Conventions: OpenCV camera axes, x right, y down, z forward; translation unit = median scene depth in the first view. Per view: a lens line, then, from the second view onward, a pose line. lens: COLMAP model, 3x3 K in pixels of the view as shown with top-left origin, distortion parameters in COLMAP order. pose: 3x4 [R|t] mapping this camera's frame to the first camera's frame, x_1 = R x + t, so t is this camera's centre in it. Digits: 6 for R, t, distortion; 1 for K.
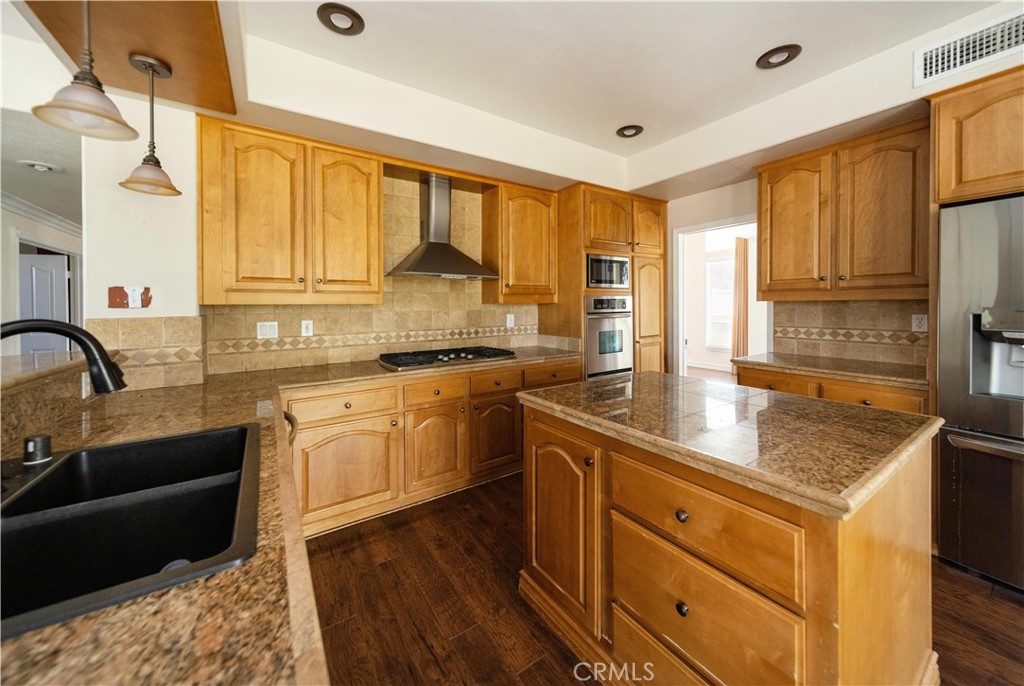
lens RADIAL K [[367.6, 0, 505.2], [0, 367.6, 283.5], [0, 0, 1]] dist [0.000407, -0.000002]
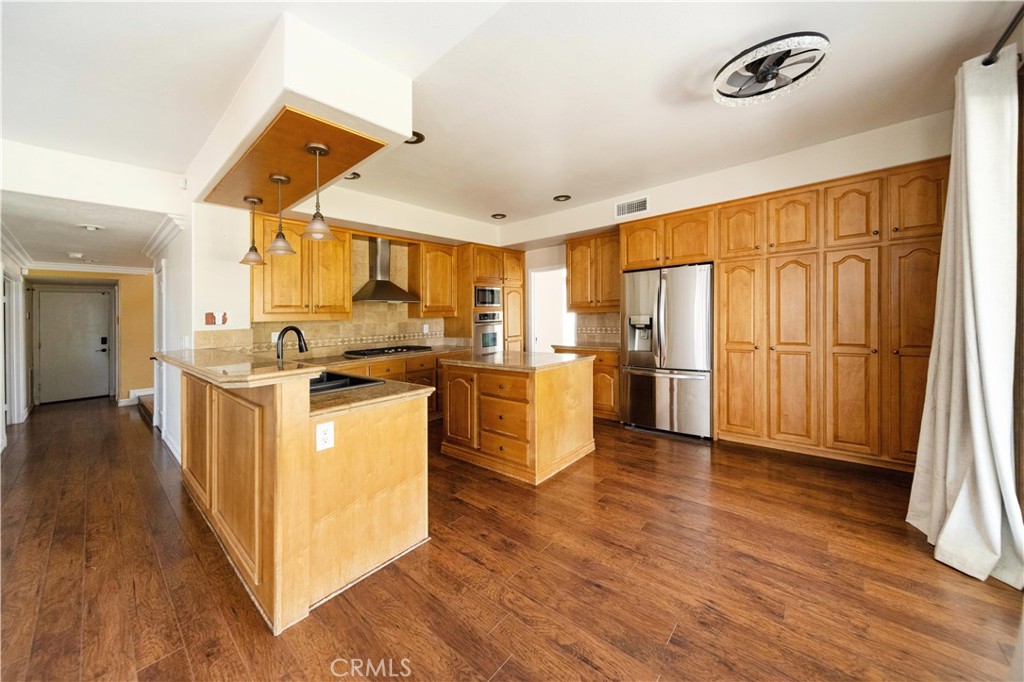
lens RADIAL K [[358.3, 0, 511.5], [0, 358.3, 294.8], [0, 0, 1]] dist [0.000648, 0.000094]
pose [[0.954584, -0.002149, 0.297935, -0.102368], [0.004057, 0.999975, -0.005786, -0.033658], [-0.297915, 0.006731, 0.954569, -0.597643]]
